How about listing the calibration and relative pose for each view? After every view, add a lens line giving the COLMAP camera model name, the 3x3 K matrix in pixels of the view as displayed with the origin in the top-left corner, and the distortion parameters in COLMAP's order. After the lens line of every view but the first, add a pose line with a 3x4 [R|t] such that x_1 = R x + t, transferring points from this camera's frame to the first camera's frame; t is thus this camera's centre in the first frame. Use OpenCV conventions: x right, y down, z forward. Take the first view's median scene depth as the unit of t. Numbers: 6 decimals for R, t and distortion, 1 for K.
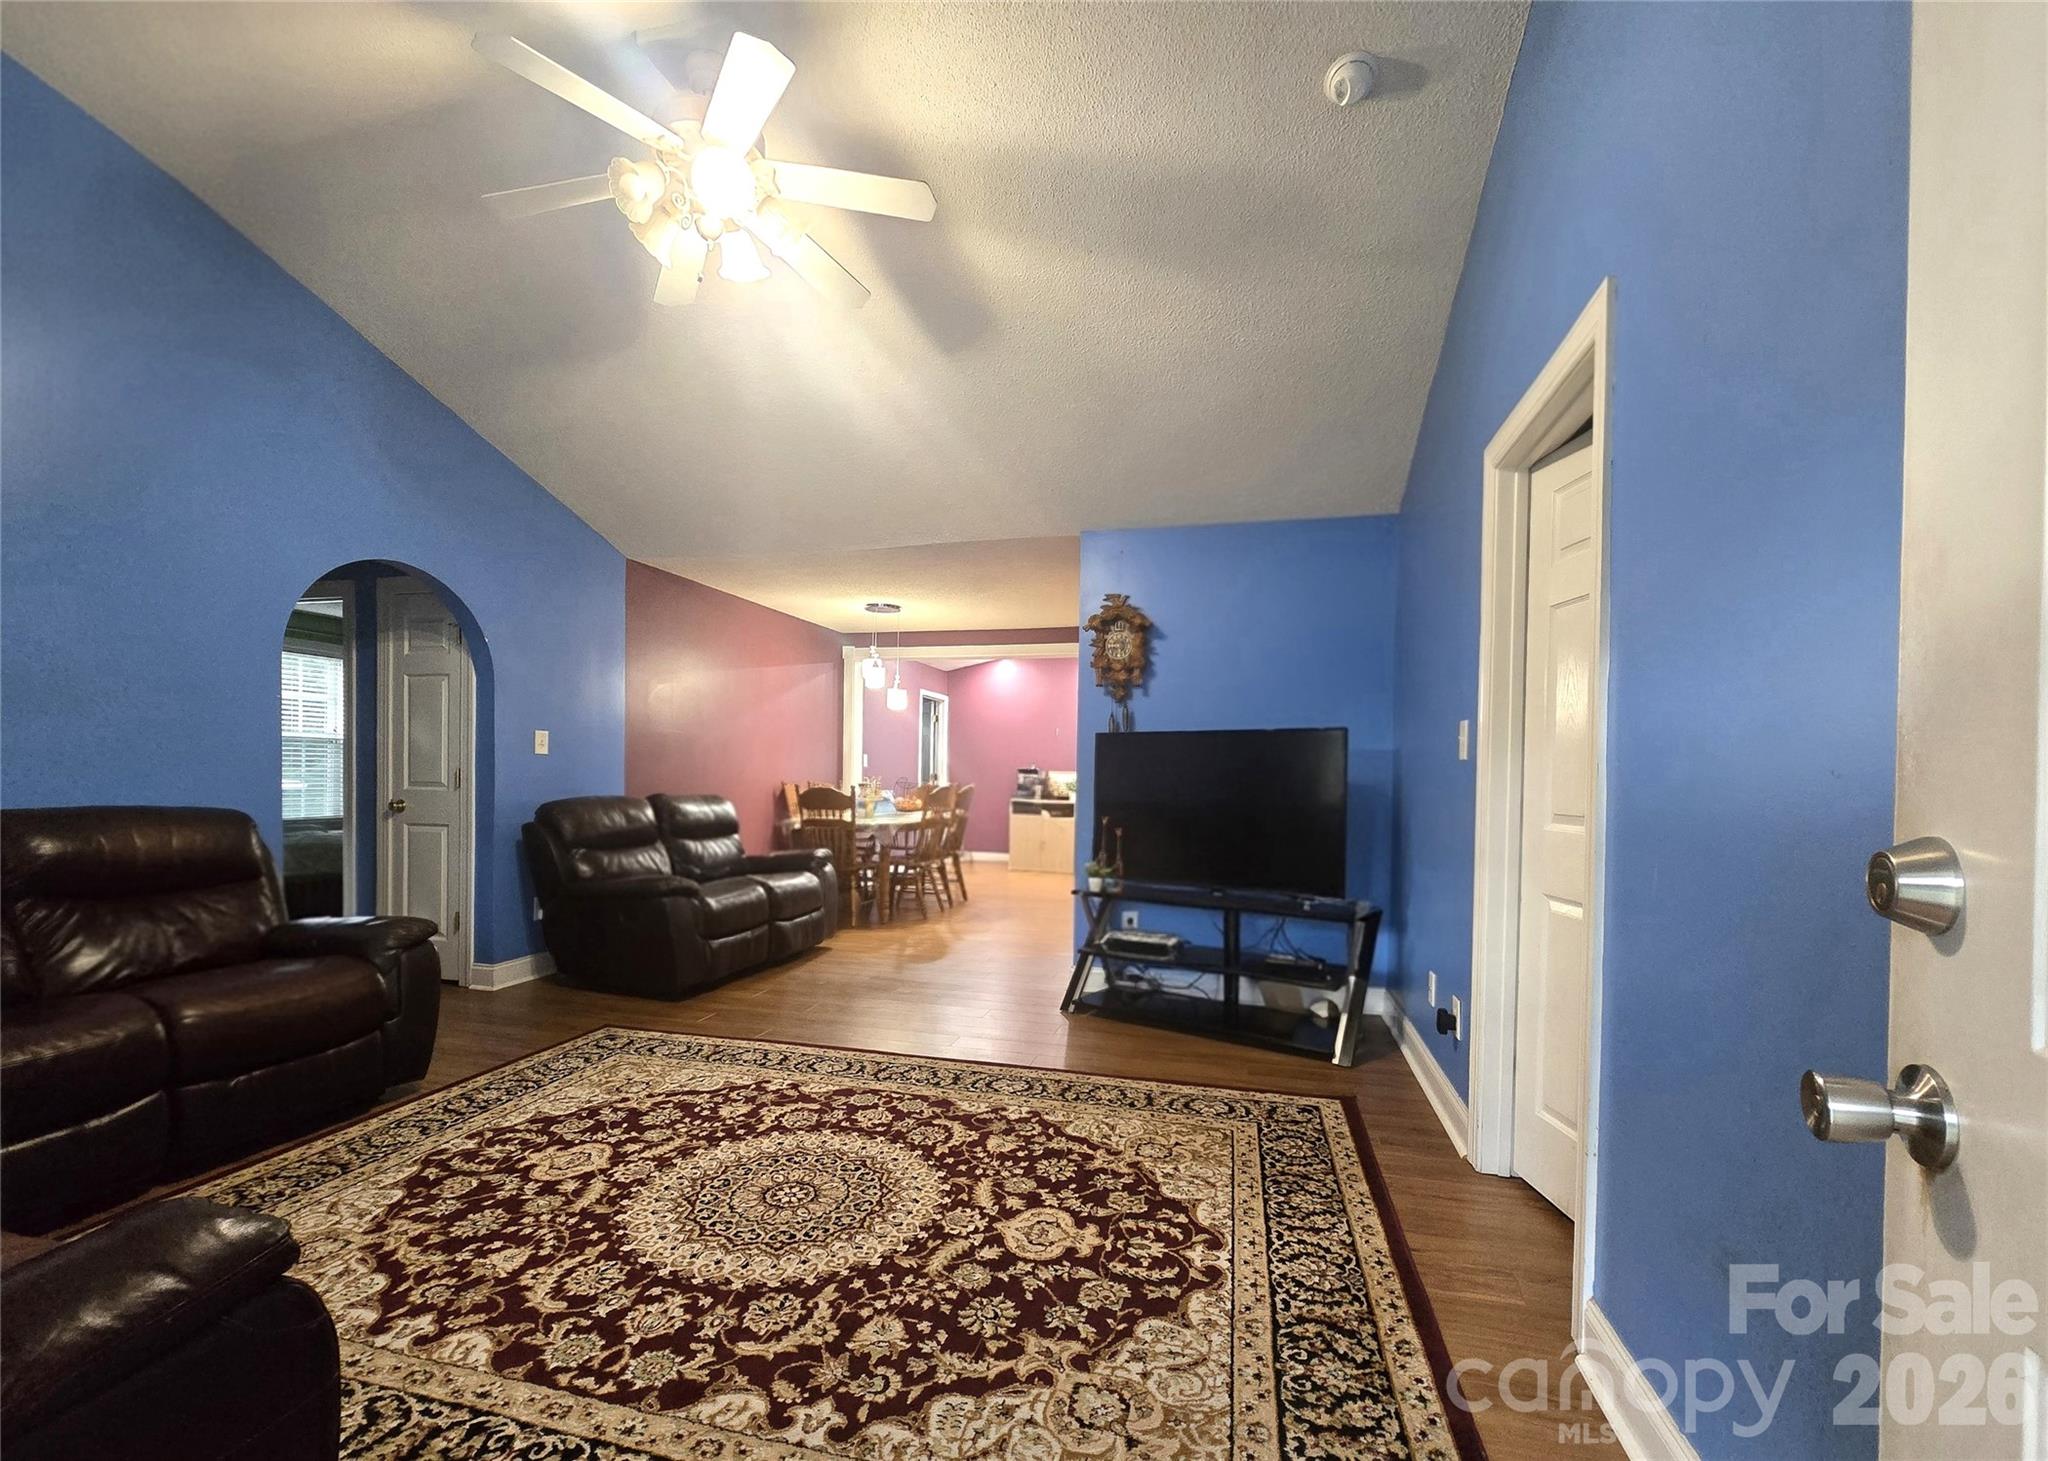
lens RADIAL K [[859.6, 0, 1006.0], [0, 859.6, 779.3], [0, 0, 1]] dist [-0.004360, -0.000273]
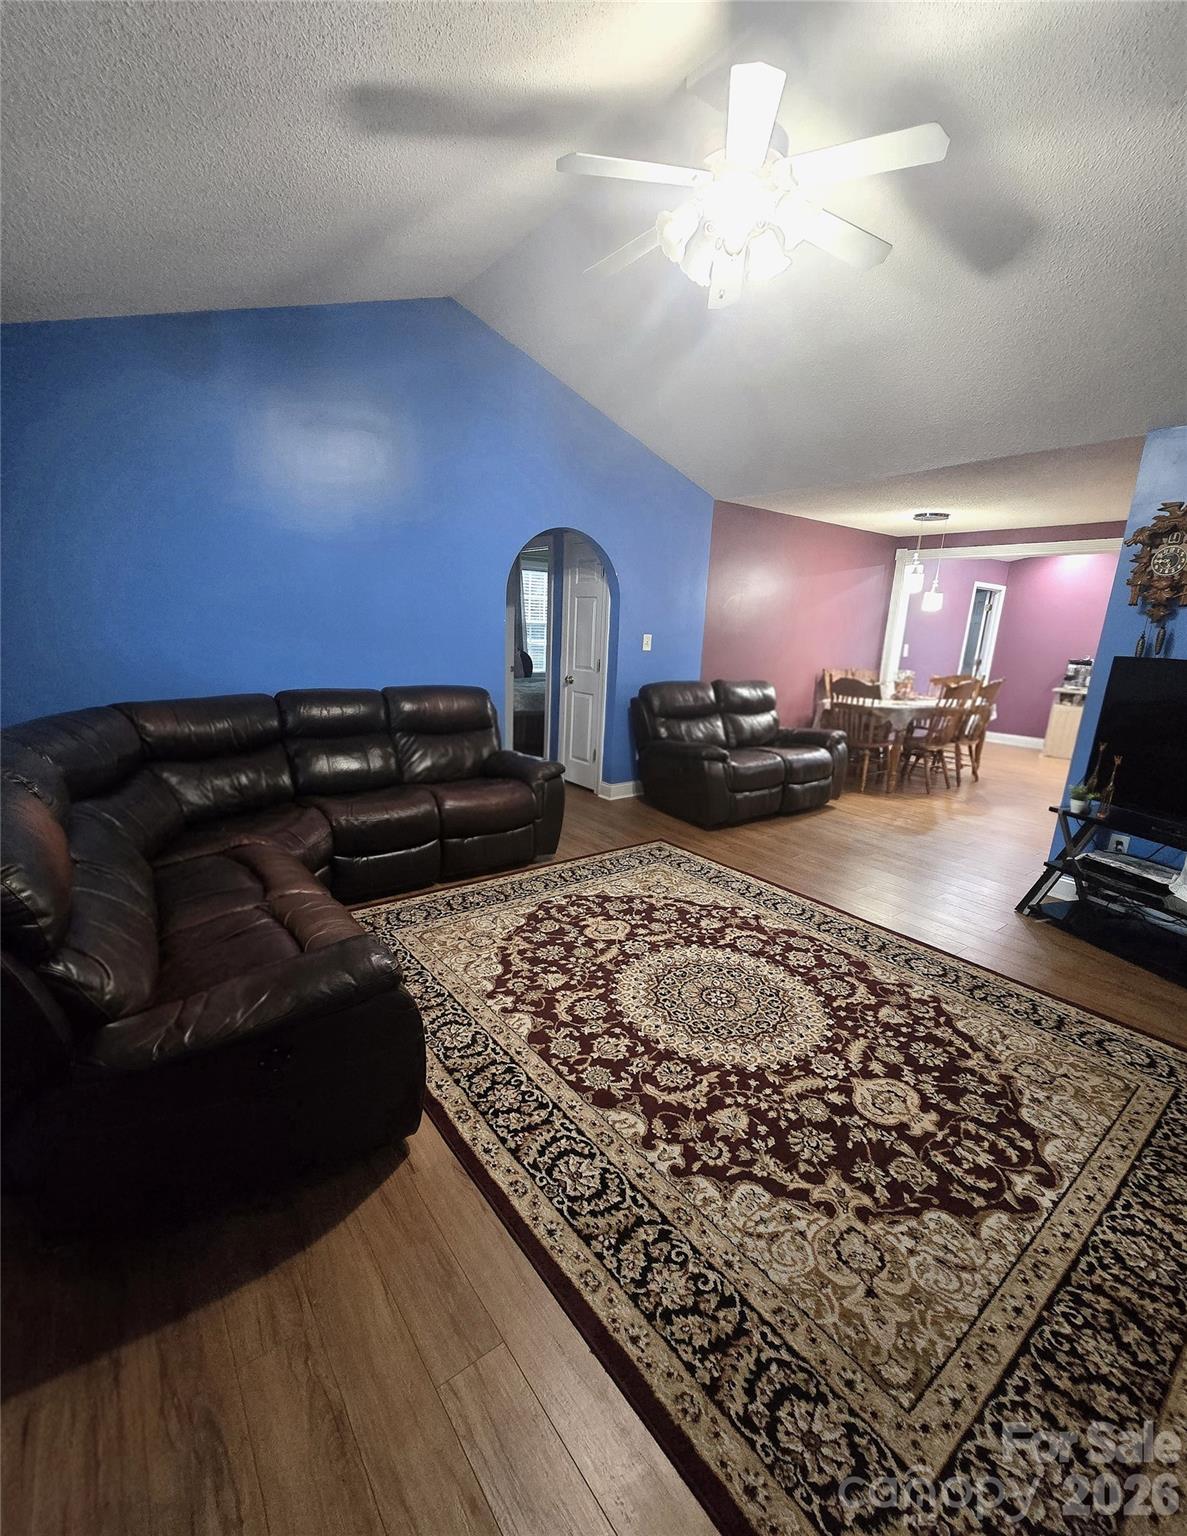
lens RADIAL K [[642.4, 0, 587.3], [0, 642.4, 778.2], [0, 0, 1]] dist [-0.002035, -0.001486]
pose [[0.789982, 0.157804, -0.592475, 0.152145], [-0.029048, 0.974859, 0.220919, -0.112230], [0.612442, -0.157312, 0.774705, 0.061672]]
